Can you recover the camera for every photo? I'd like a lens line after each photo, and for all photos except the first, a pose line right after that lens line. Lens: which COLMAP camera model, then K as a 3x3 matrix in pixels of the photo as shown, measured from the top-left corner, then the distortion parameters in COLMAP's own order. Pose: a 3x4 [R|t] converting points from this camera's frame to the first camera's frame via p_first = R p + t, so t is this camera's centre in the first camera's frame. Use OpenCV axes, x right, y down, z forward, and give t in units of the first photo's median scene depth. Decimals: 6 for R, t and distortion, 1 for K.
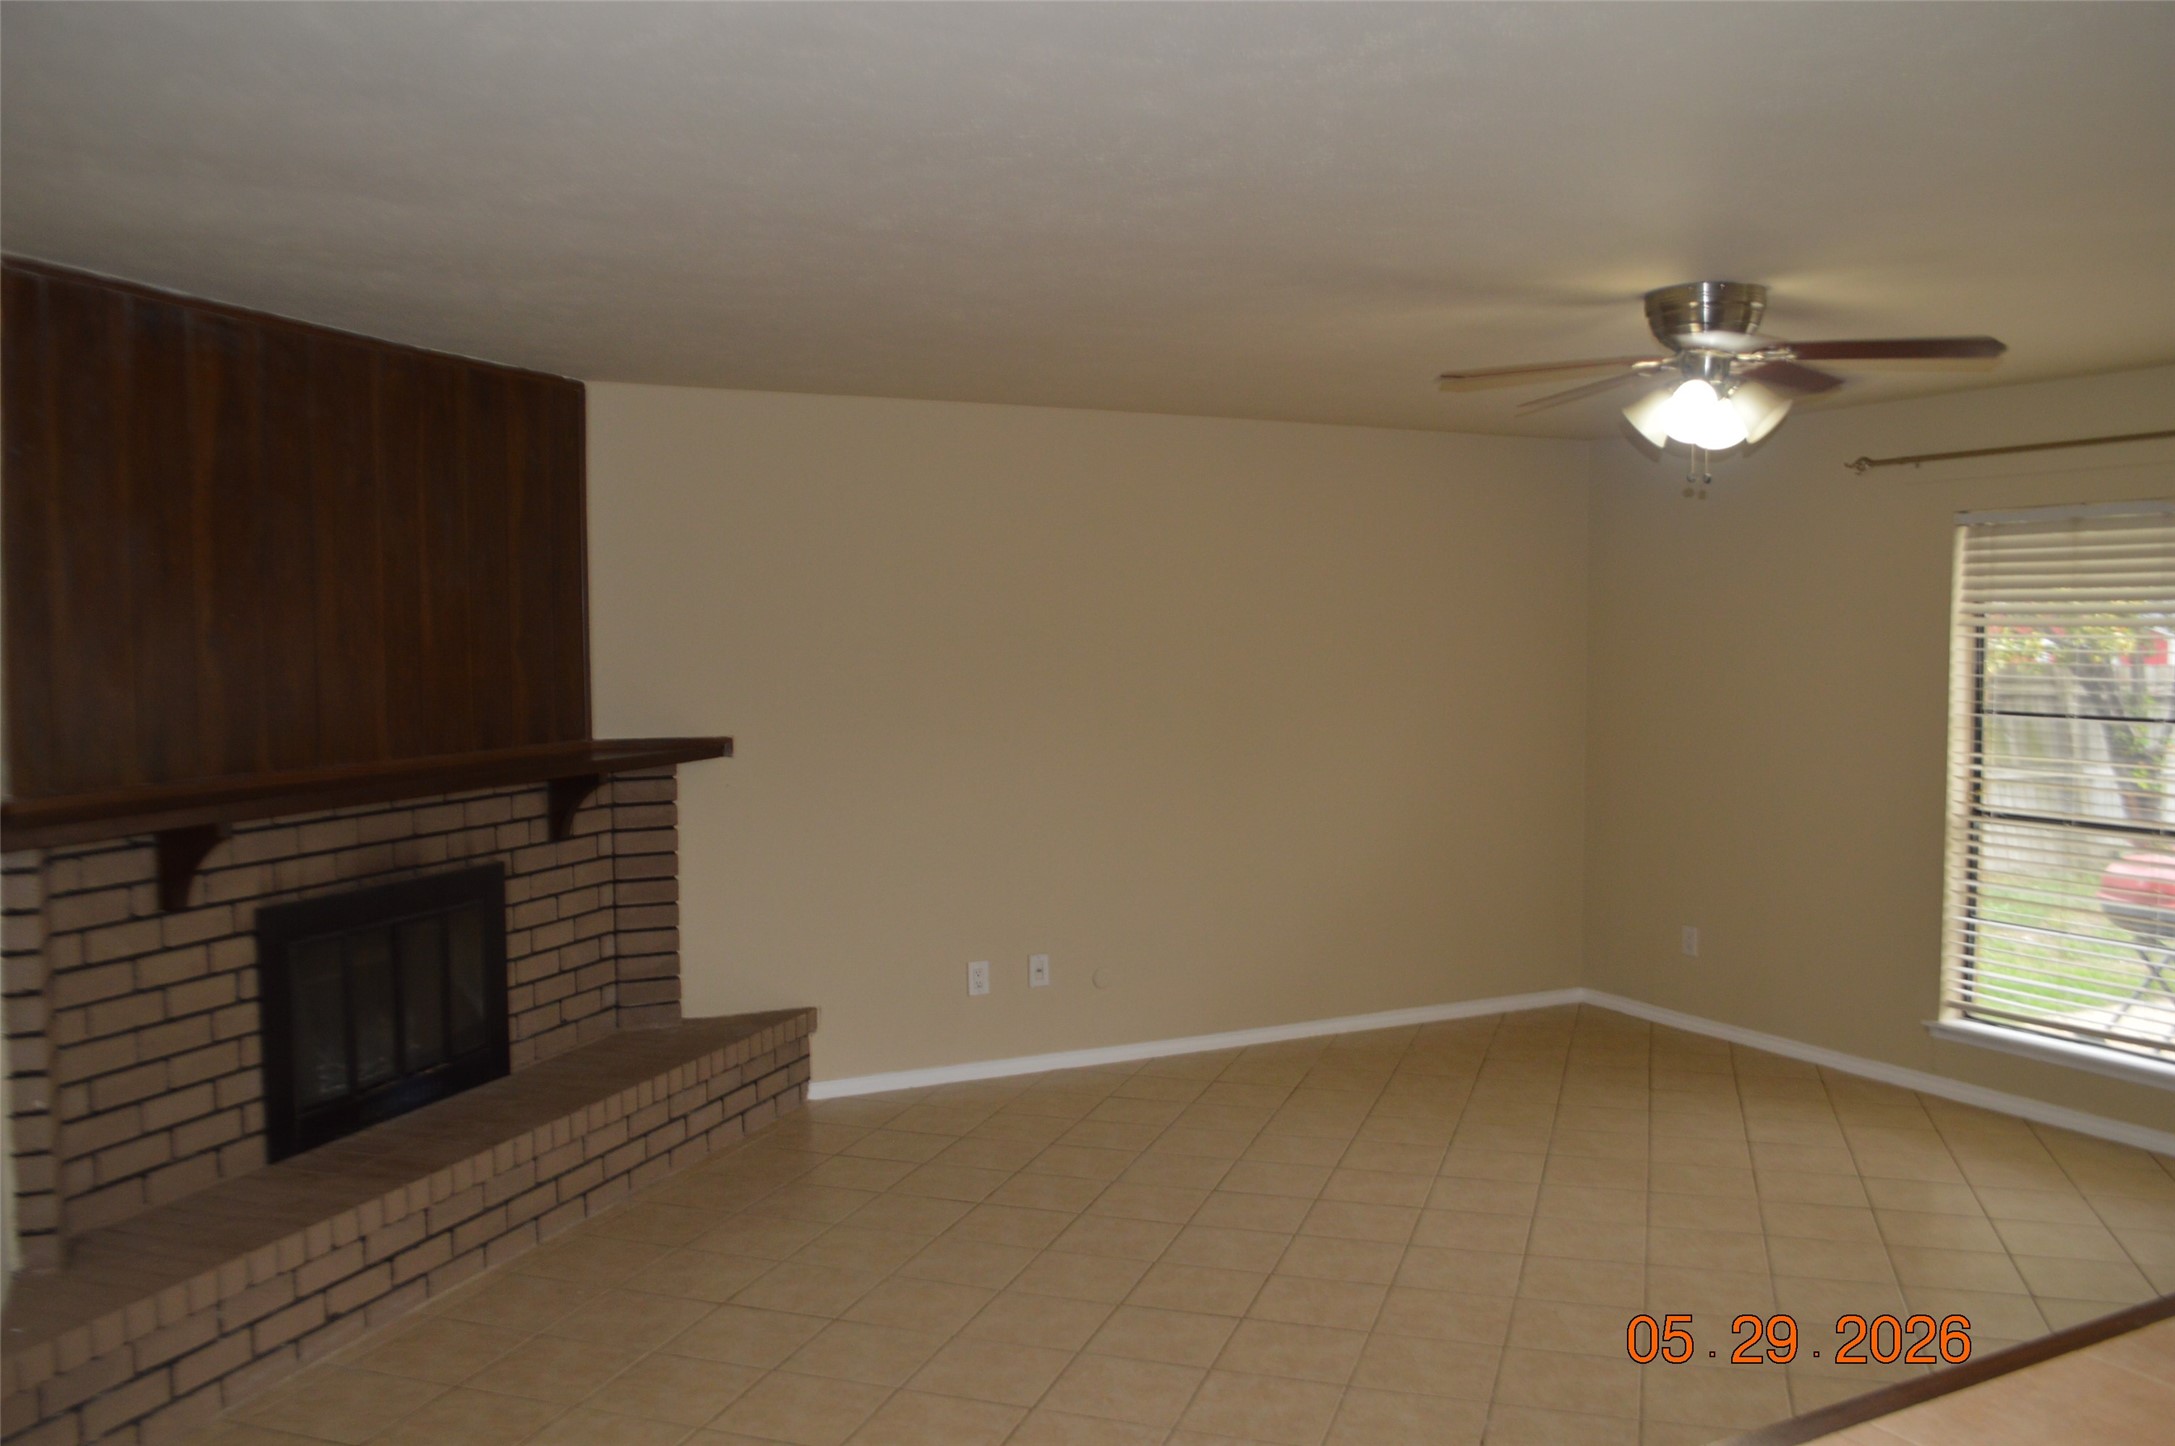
lens RADIAL K [[1726.7, 0, 1084.6], [0, 1726.7, 728.6], [0, 0, 1]] dist [-0.086349, 0.013096]
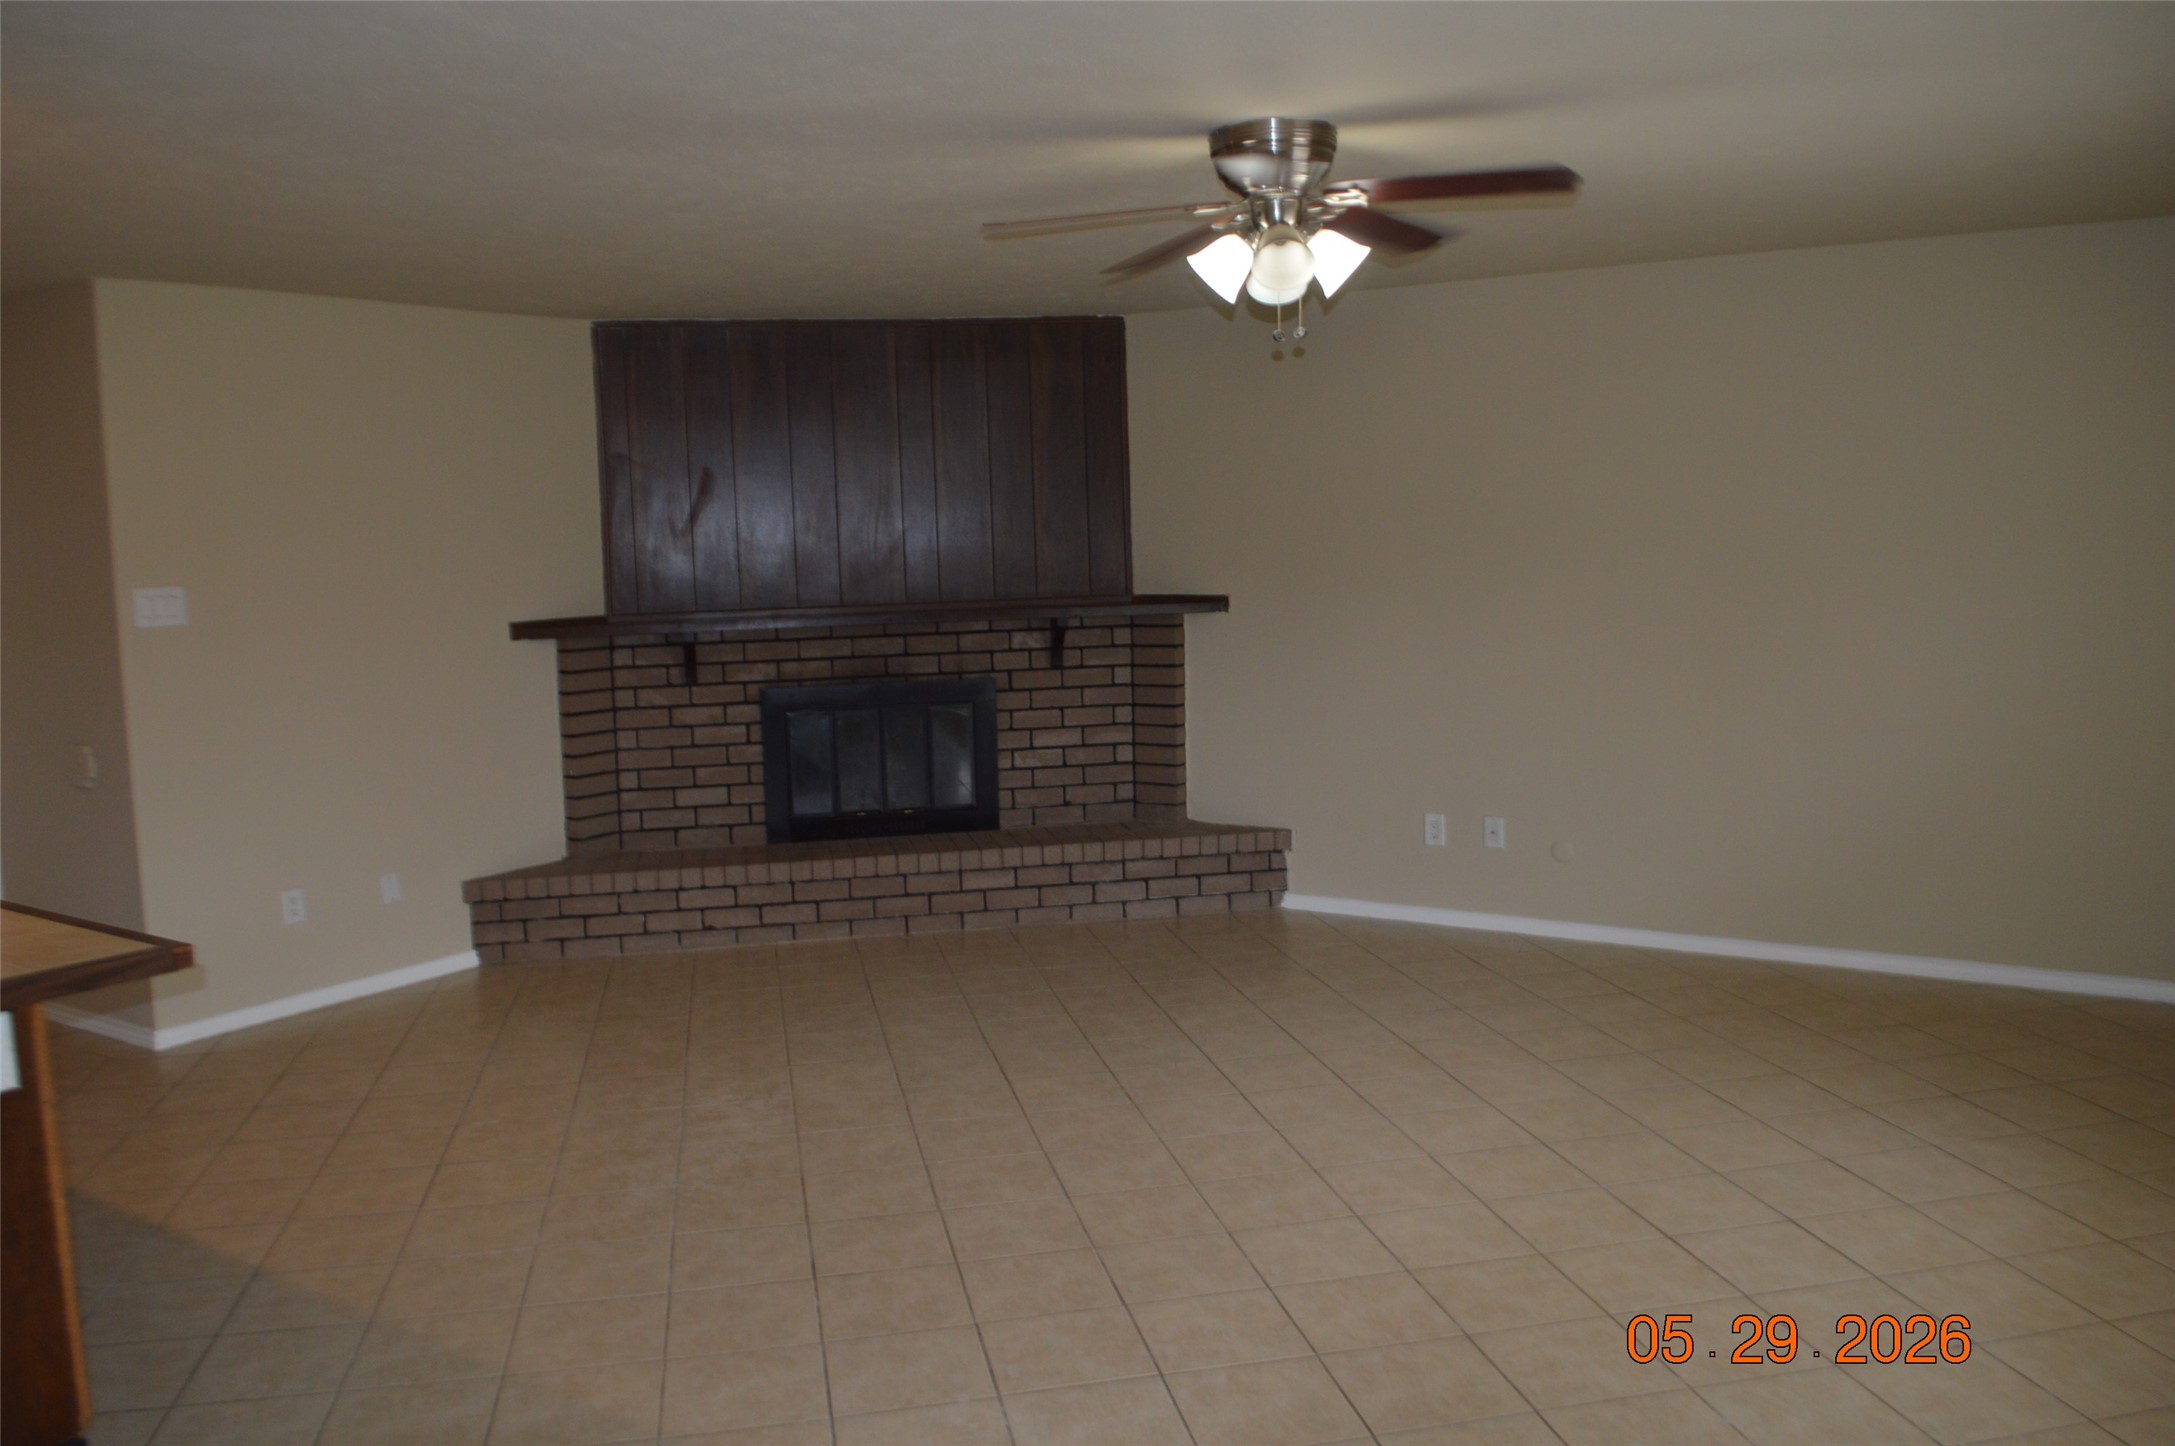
lens RADIAL K [[1726.7, 0, 1084.6], [0, 1726.7, 728.6], [0, 0, 1]] dist [-0.086349, 0.013096]
pose [[0.509027, 0.093926, -0.855611, 1.063210], [-0.022244, 0.995132, 0.096009, -0.022065], [0.860463, -0.029839, 0.508638, 0.394363]]
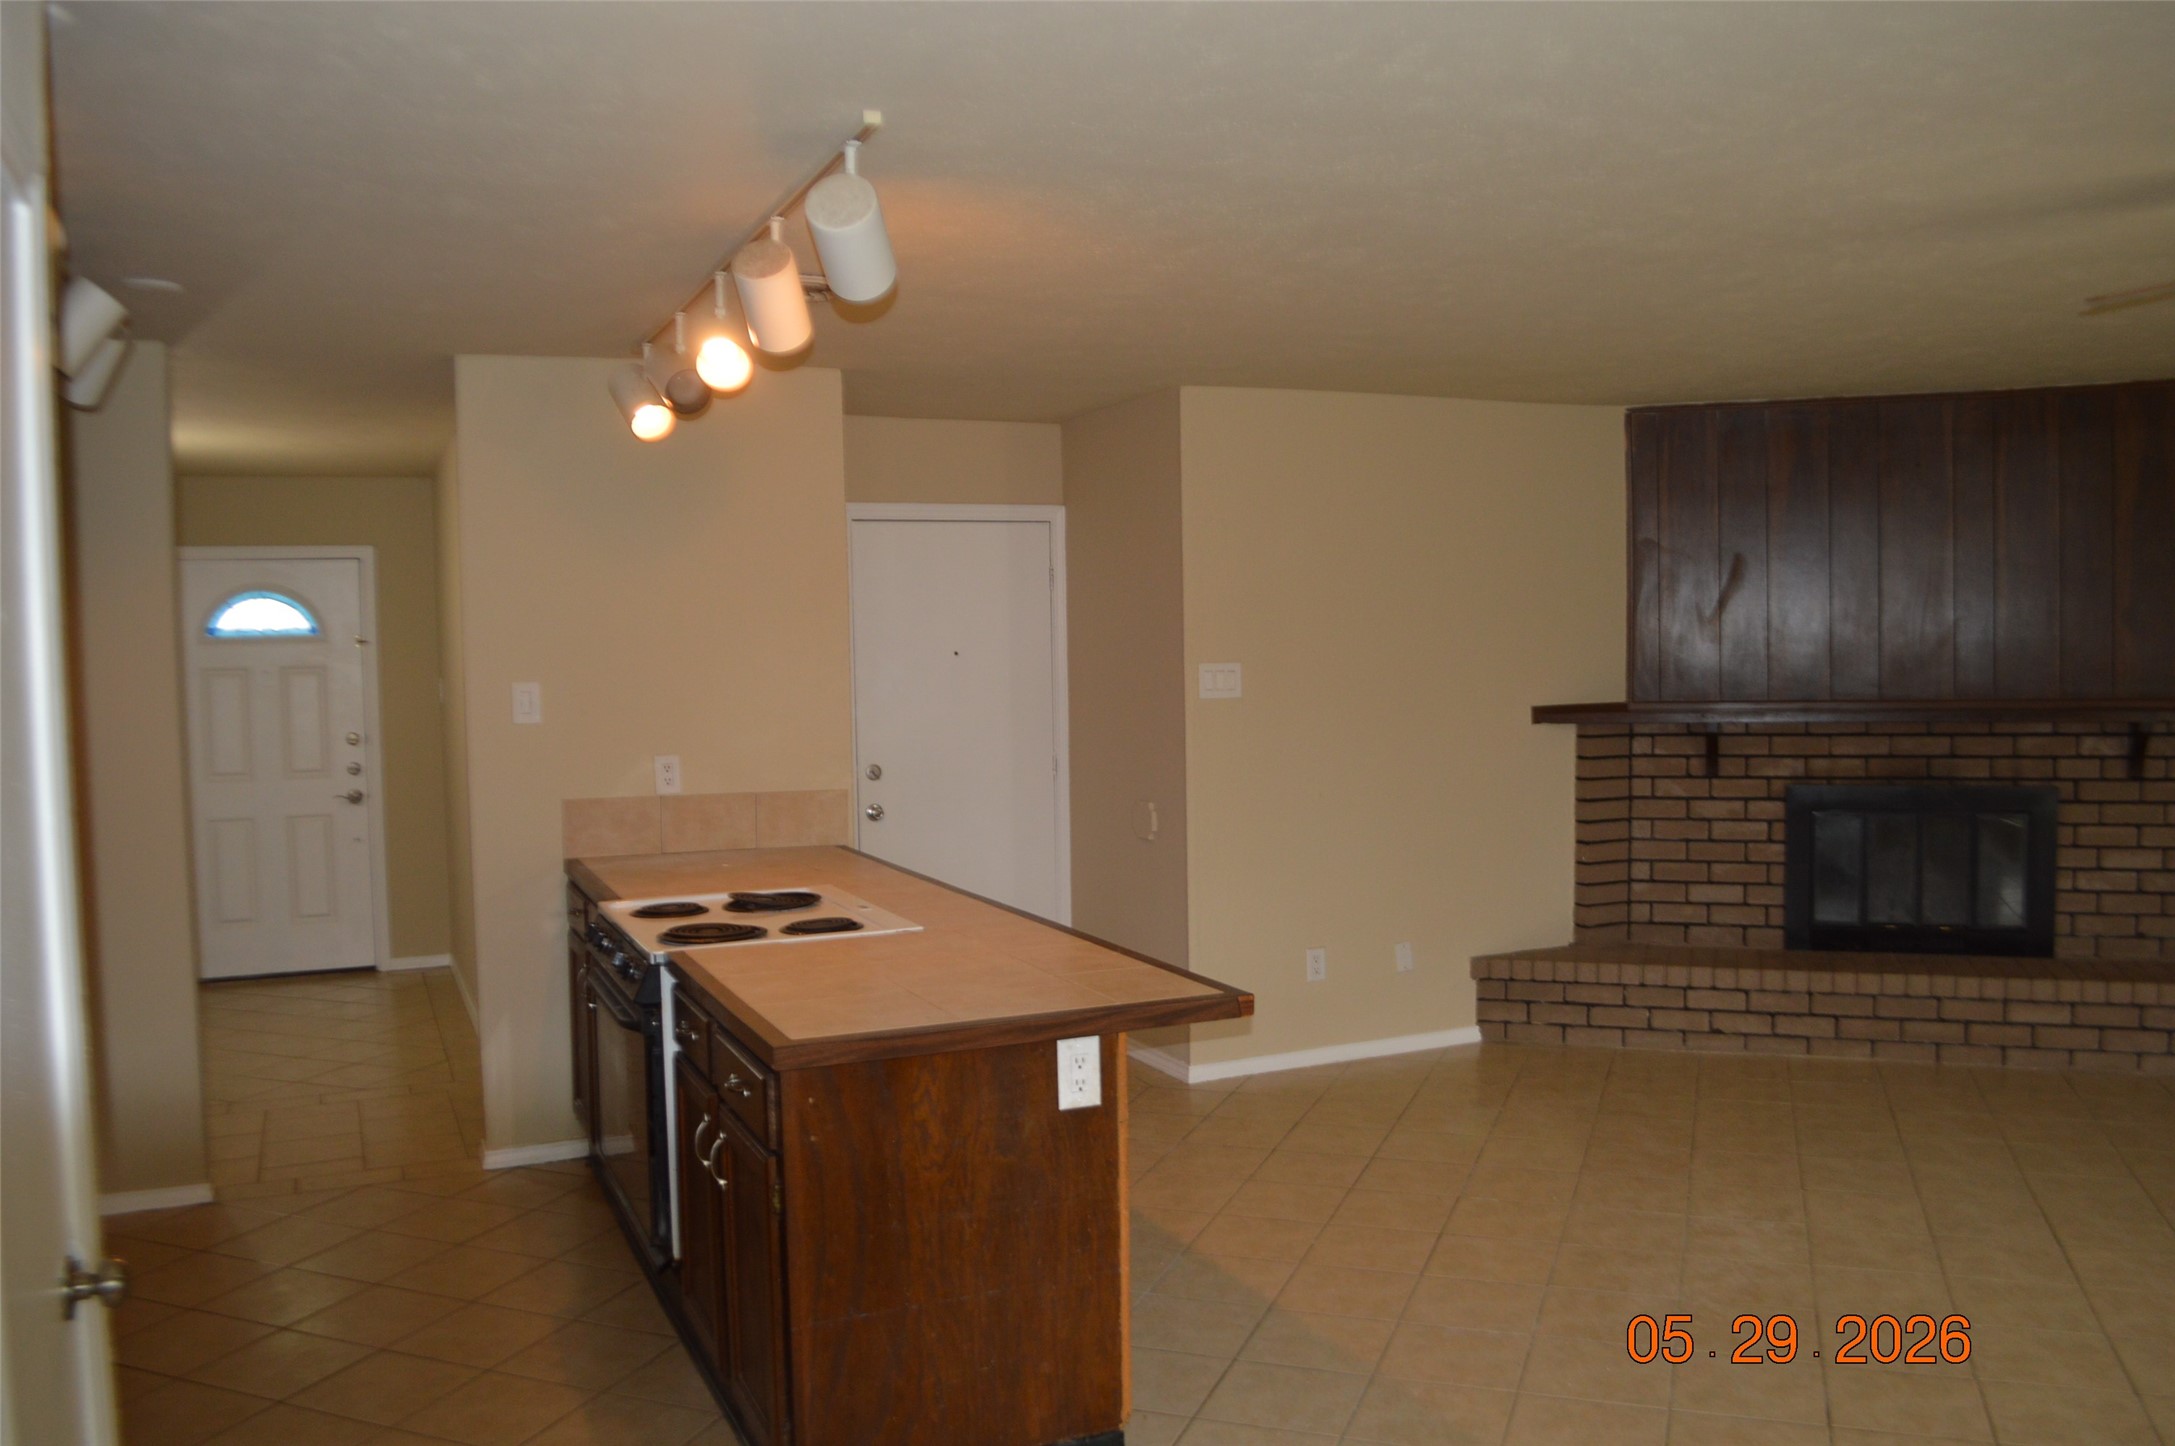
lens RADIAL K [[1726.7, 0, 1084.6], [0, 1726.7, 728.6], [0, 0, 1]] dist [-0.086349, 0.013096]
pose [[-0.031694, 0.061178, -0.997624, 1.050513], [-0.032204, 0.997544, 0.062196, -0.021586], [0.998979, 0.034099, -0.029646, 0.375156]]
